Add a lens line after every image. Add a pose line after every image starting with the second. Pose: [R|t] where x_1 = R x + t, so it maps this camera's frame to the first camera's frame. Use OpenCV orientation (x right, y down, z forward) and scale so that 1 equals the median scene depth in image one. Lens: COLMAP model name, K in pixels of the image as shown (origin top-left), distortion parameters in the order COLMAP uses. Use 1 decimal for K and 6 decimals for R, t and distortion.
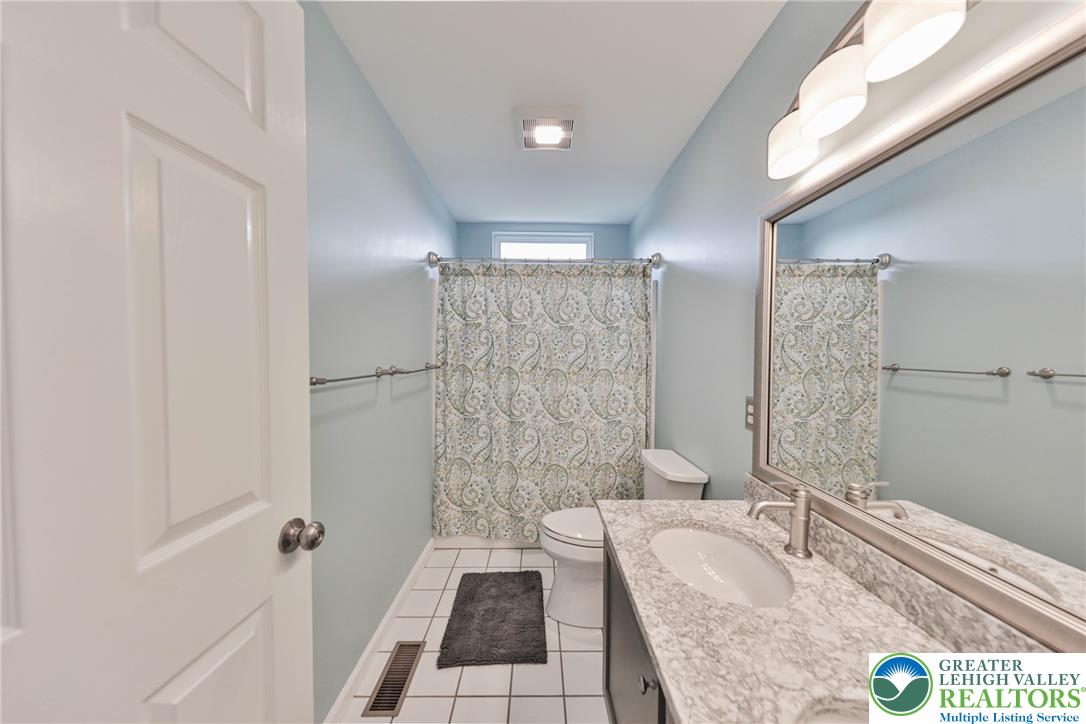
lens RADIAL K [[370.4, 0, 539.5], [0, 370.4, 356.2], [0, 0, 1]] dist [0.010066, -0.003276]
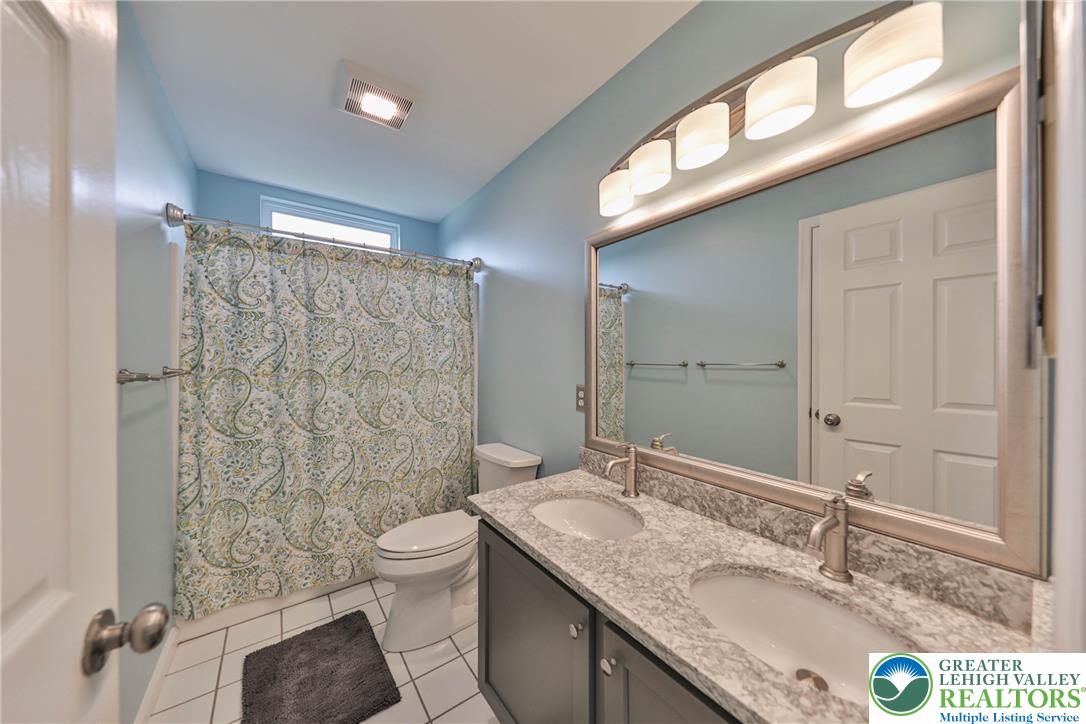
lens RADIAL K [[370.4, 0, 565.4], [0, 370.4, 351.5], [0, 0, 1]] dist [0.010066, -0.003276]
pose [[0.796369, 0.002818, 0.604805, -0.132128], [0.013422, 0.999661, -0.022330, 0.015601], [-0.604663, 0.025901, 0.796060, 0.026796]]
